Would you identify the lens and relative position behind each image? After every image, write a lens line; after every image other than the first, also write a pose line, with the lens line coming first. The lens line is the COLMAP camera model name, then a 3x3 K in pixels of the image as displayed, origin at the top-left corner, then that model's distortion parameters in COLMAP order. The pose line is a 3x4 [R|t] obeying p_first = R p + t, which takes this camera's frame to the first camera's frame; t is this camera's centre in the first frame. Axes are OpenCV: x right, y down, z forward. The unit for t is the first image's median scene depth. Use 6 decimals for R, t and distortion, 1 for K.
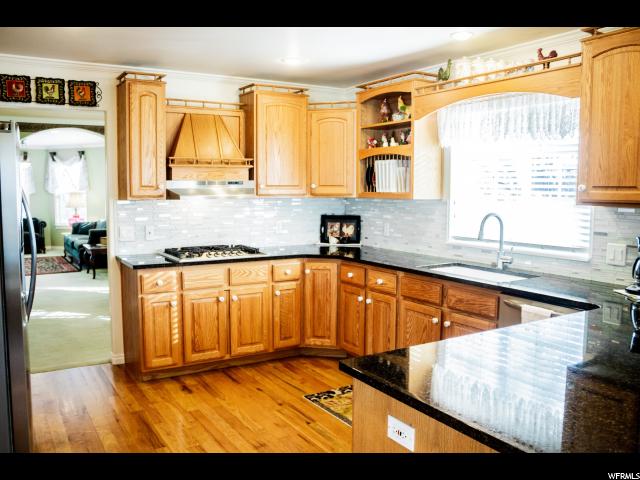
lens RADIAL K [[527.2, 0, 316.9], [0, 527.2, 239.4], [0, 0, 1]] dist [-0.154974, 0.122358]
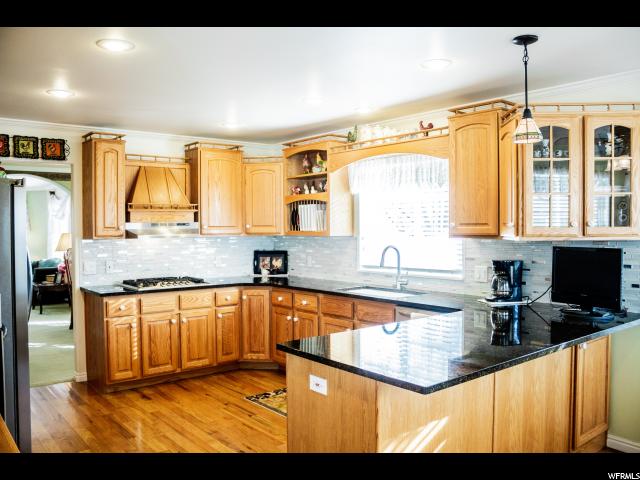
lens RADIAL K [[527.2, 0, 316.9], [0, 527.2, 239.4], [0, 0, 1]] dist [-0.154974, 0.122358]
pose [[0.990037, -0.012697, 0.140232, -0.022301], [0.023085, 0.997086, -0.072706, 0.021926], [-0.138900, 0.075219, 0.987446, -0.234225]]
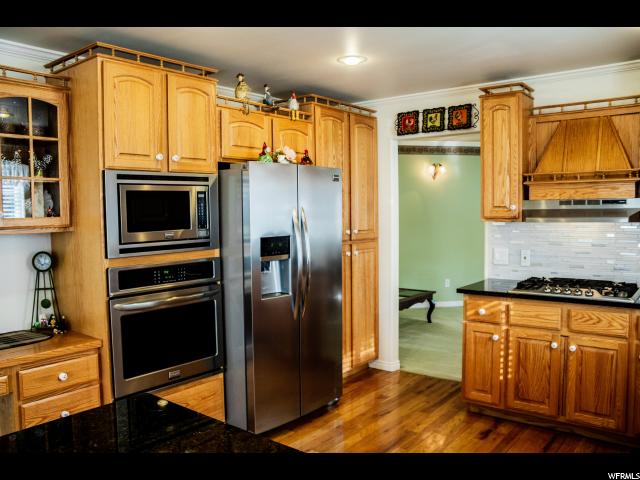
lens RADIAL K [[527.2, 0, 316.9], [0, 527.2, 239.4], [0, 0, 1]] dist [-0.154974, 0.122358]
pose [[0.348319, 0.045633, -0.936265, 0.429141], [-0.074423, 0.997008, 0.020906, -0.039544], [0.934417, 0.062398, 0.350673, 0.372686]]
